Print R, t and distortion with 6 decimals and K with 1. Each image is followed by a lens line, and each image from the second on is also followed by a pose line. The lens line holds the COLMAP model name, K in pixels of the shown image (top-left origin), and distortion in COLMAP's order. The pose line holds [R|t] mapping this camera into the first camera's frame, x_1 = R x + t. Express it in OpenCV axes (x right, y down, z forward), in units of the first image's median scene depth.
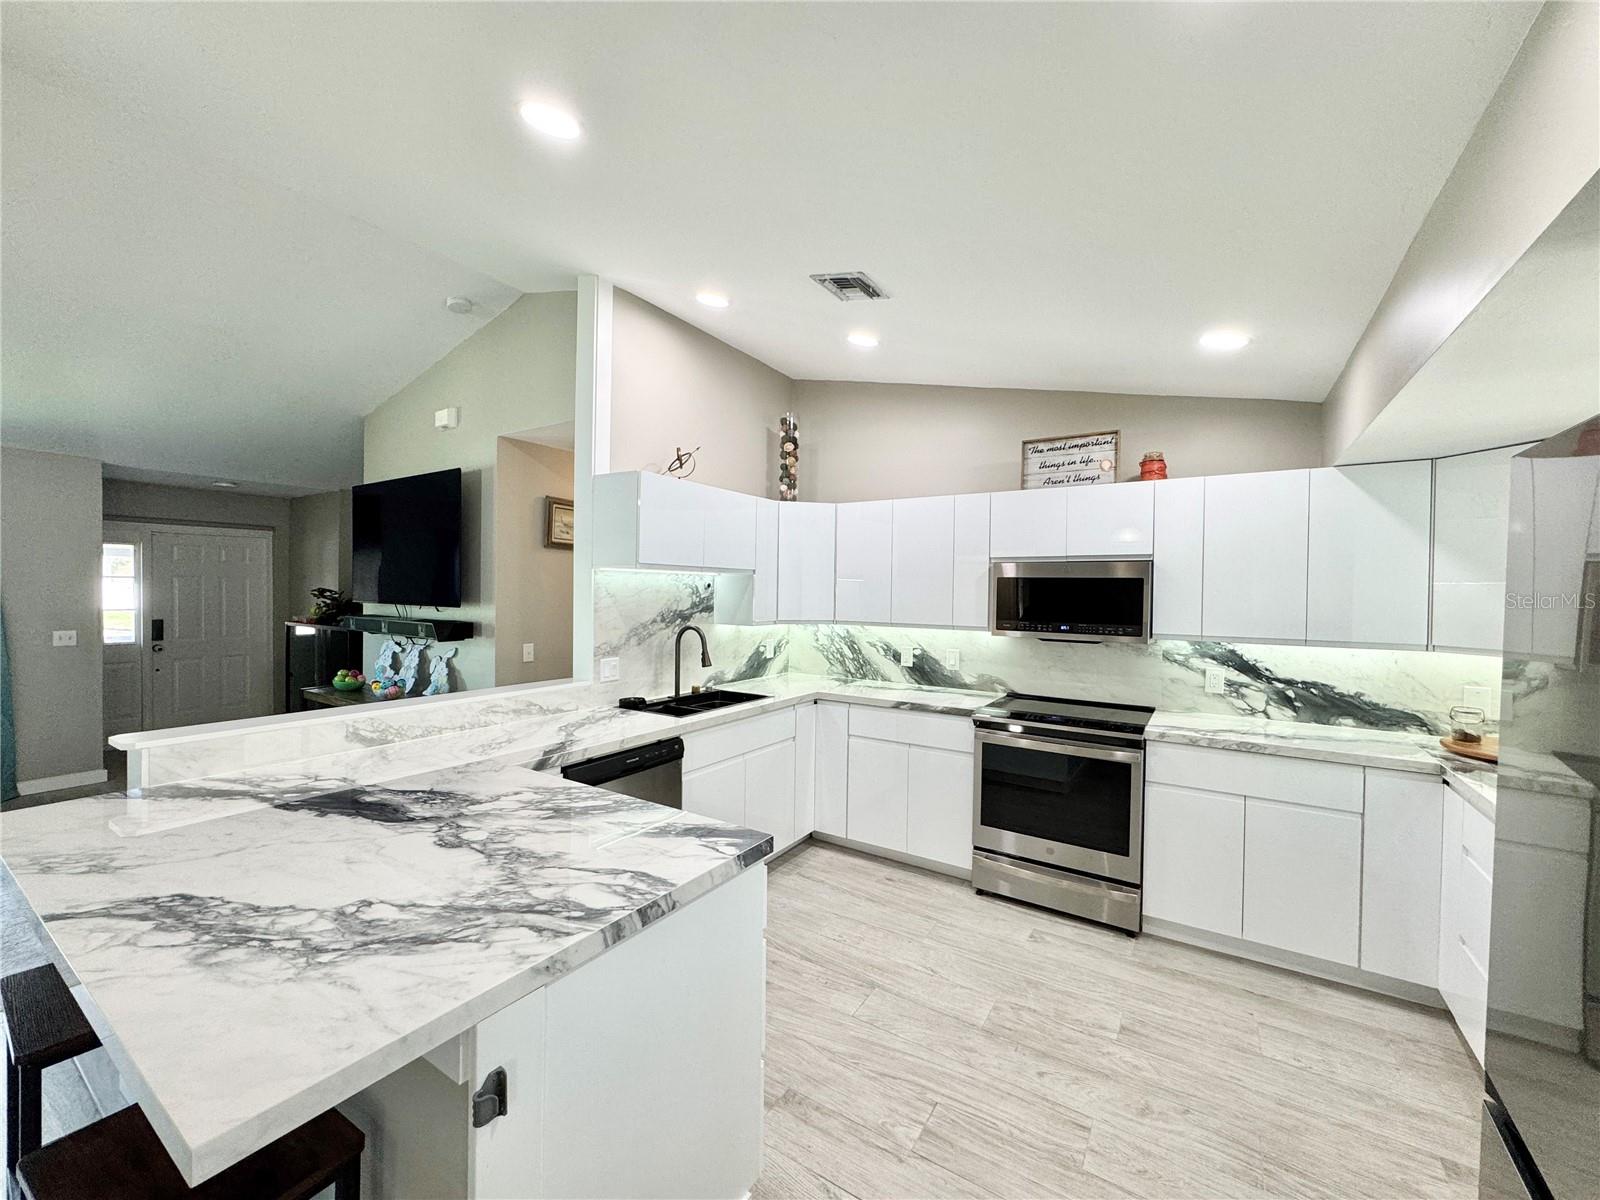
lens RADIAL K [[637.2, 0, 799.9], [0, 637.2, 600.1], [0, 0, 1]] dist [-0.003662, 0.000636]
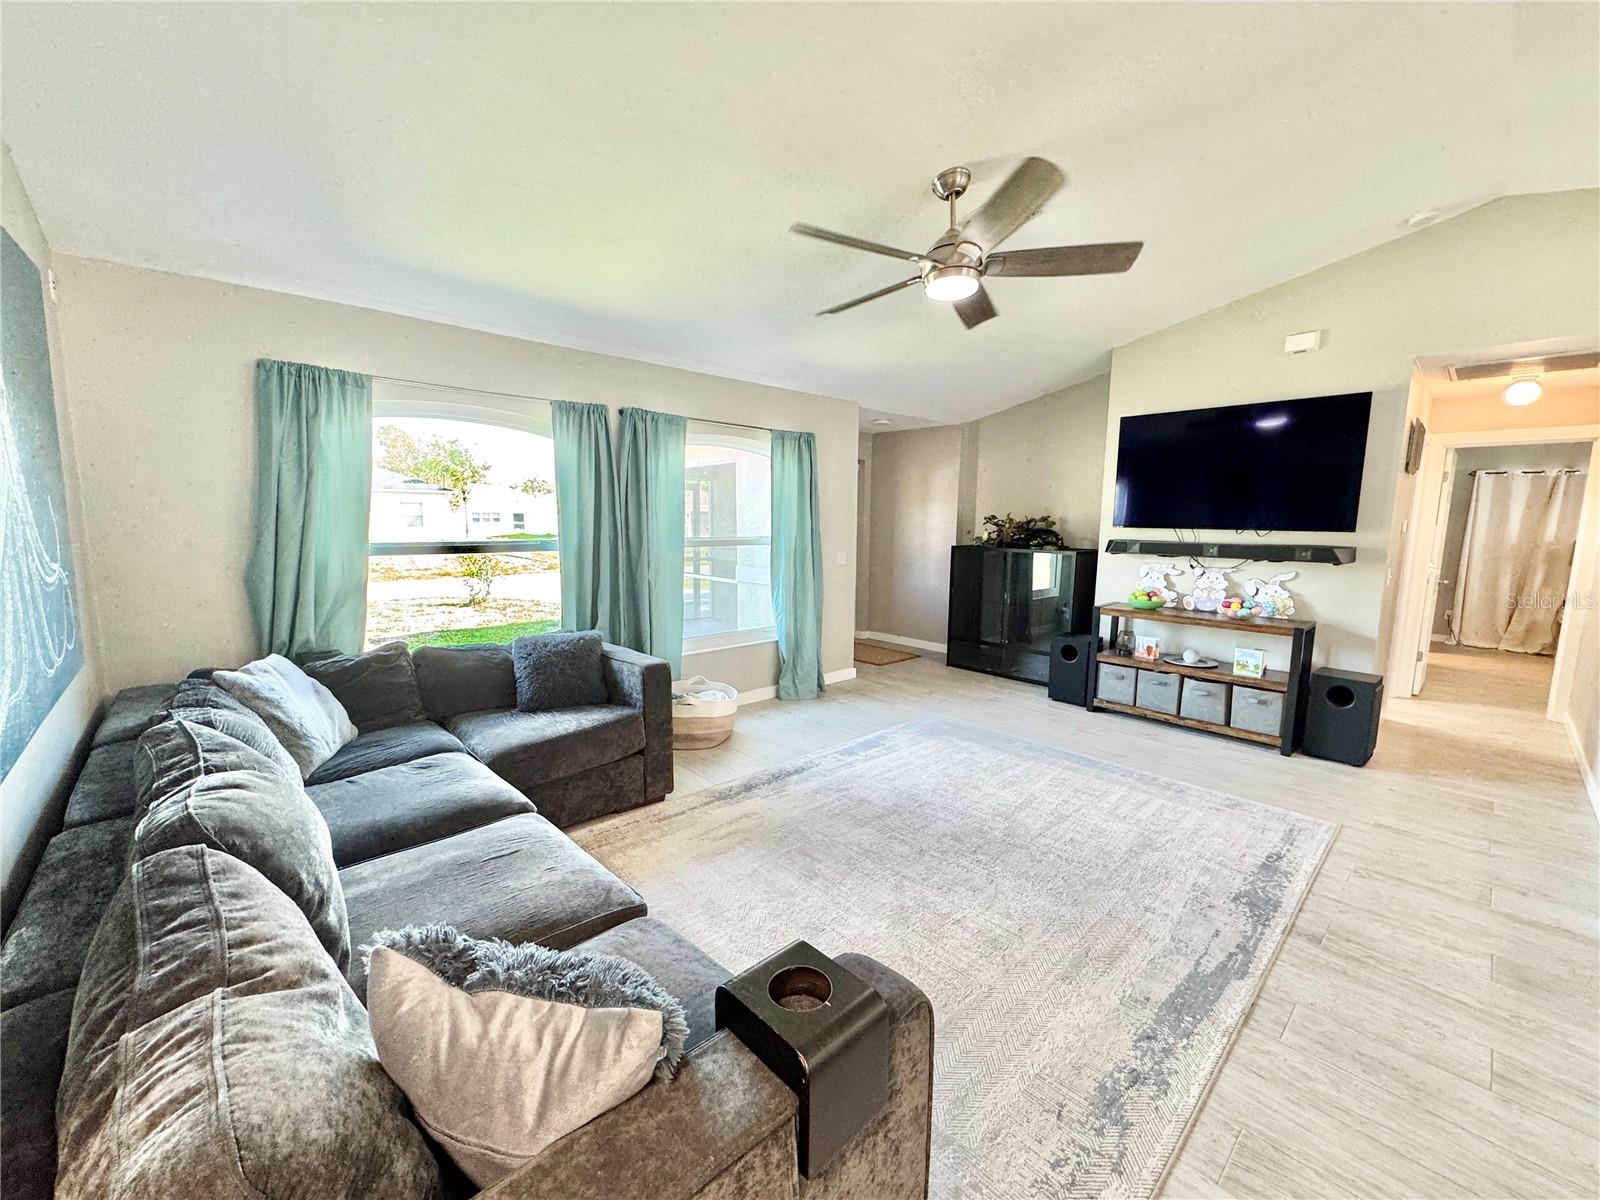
lens RADIAL K [[637.2, 0, 798.5], [0, 637.2, 599.7], [0, 0, 1]] dist [-0.003662, 0.000636]
pose [[0.968037, 0.028702, -0.249162, -1.385123], [-0.001173, 0.993937, 0.109941, 0.009792], [0.250807, -0.106135, 0.962201, -0.263885]]
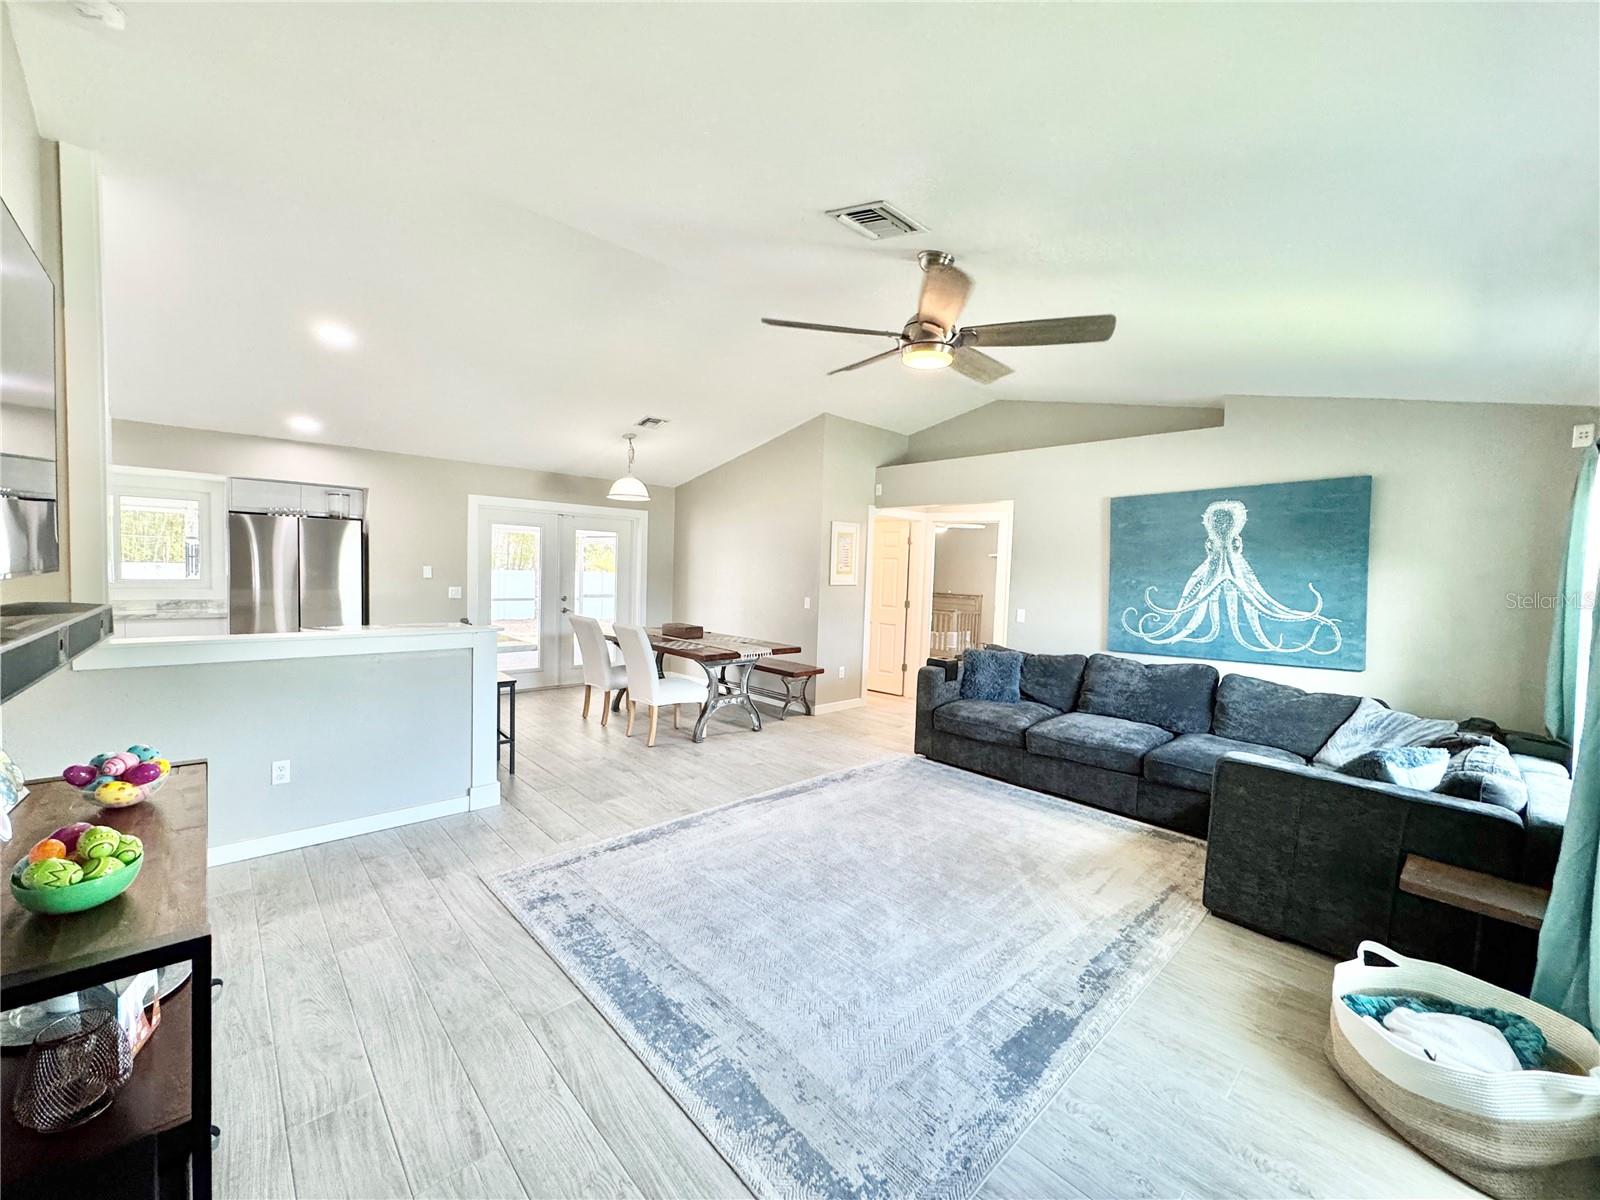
lens RADIAL K [[637.2, 0, 798.4], [0, 637.2, 599.0], [0, 0, 1]] dist [-0.003662, 0.000636]
pose [[-0.970212, -0.056443, 0.235590, -1.468093], [-0.041589, 0.996849, 0.067551, -0.030043], [-0.238661, 0.055741, -0.969502, 1.629290]]
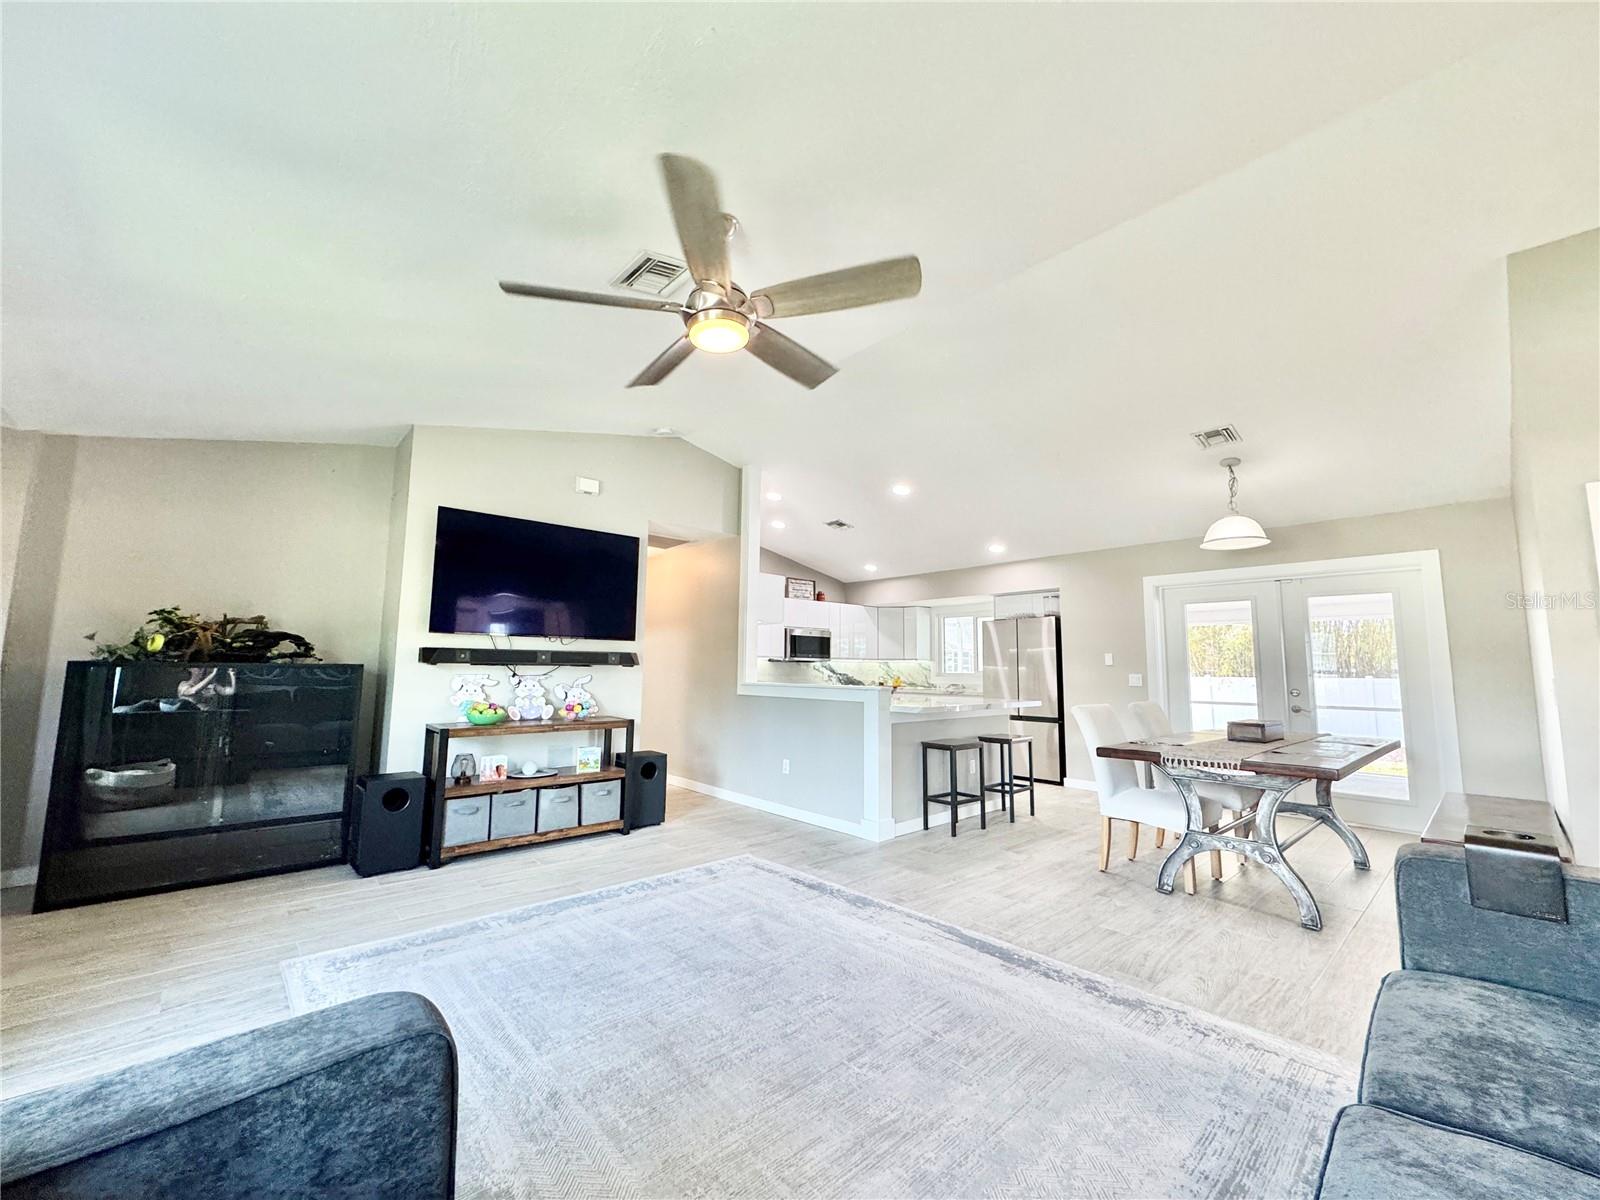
lens RADIAL K [[637.2, 0, 800.4], [0, 637.2, 601.0], [0, 0, 1]] dist [-0.003662, 0.000636]
pose [[0.255257, 0.091614, 0.962523, -2.094304], [0.008440, 0.995252, -0.096968, 0.072413], [-0.966836, 0.032876, 0.253272, 0.400025]]
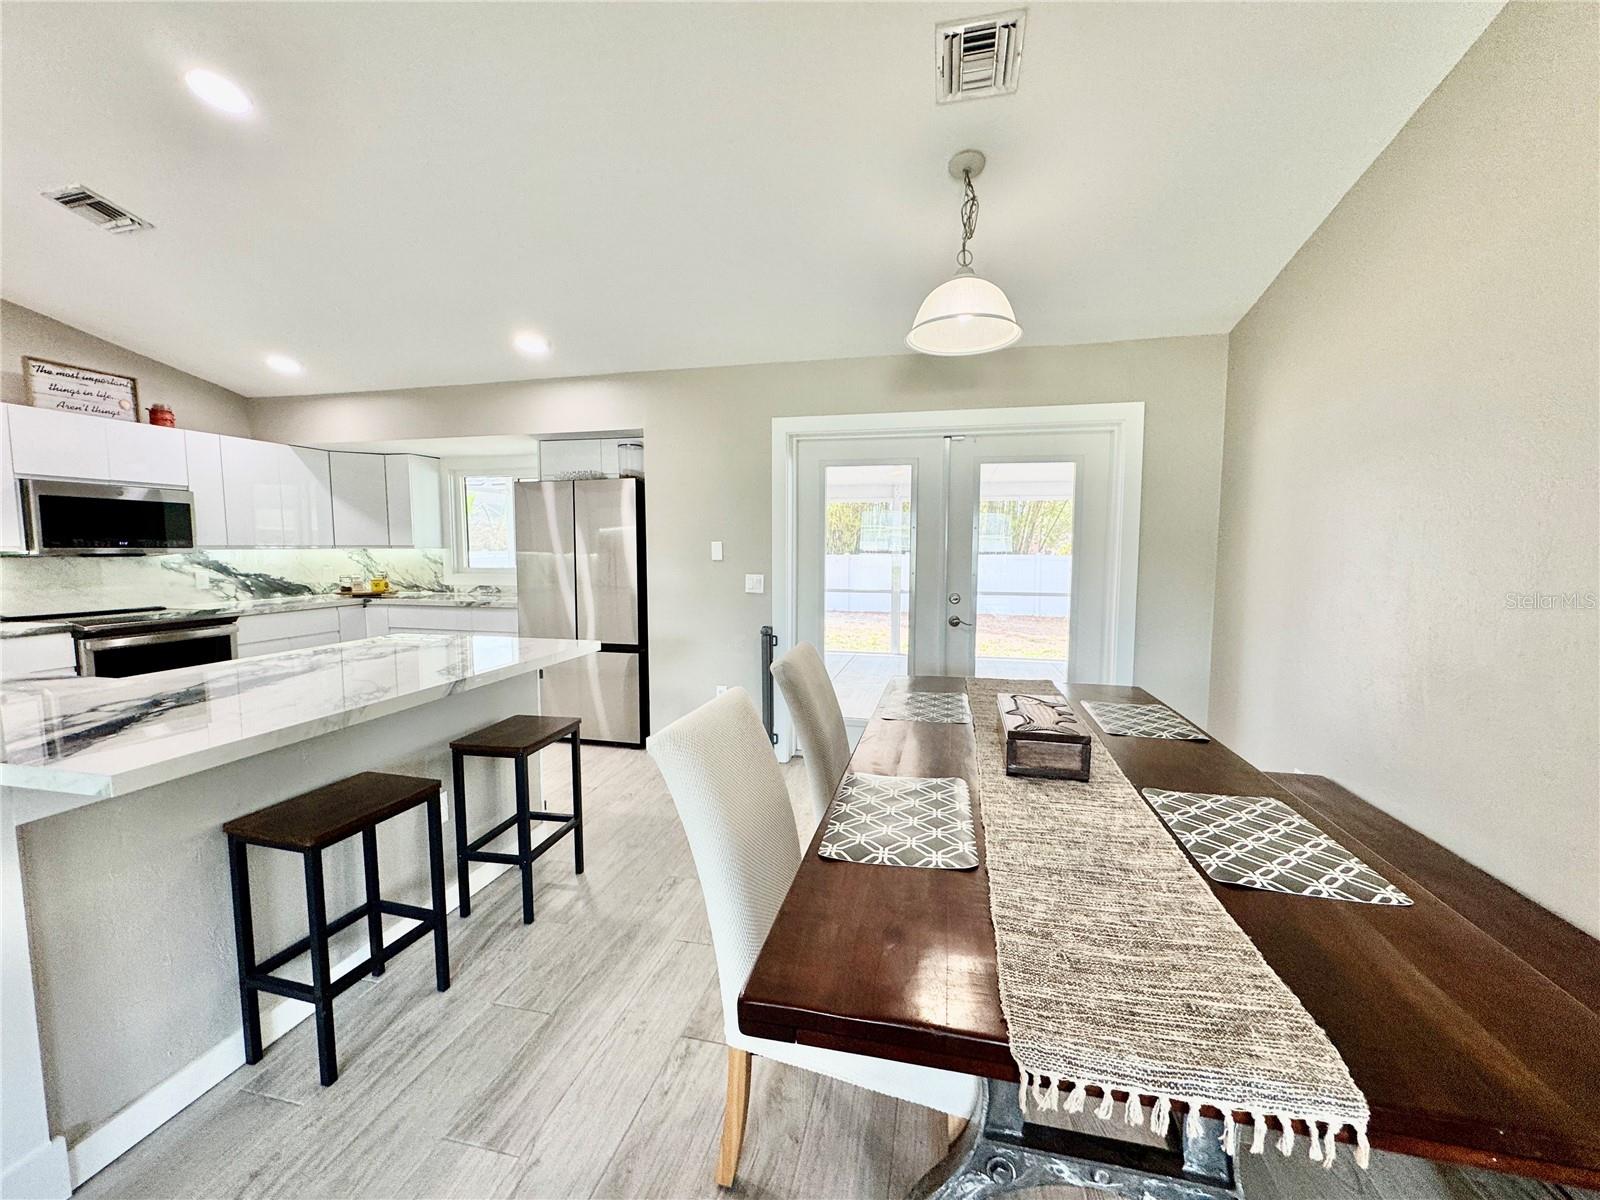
lens RADIAL K [[637.2, 0, 800.5], [0, 637.2, 600.5], [0, 0, 1]] dist [-0.003662, 0.000636]
pose [[-0.344431, -0.095175, 0.933975, -1.120689], [0.007423, 0.994541, 0.104084, 0.036748], [-0.938782, 0.042782, -0.341845, 0.250678]]
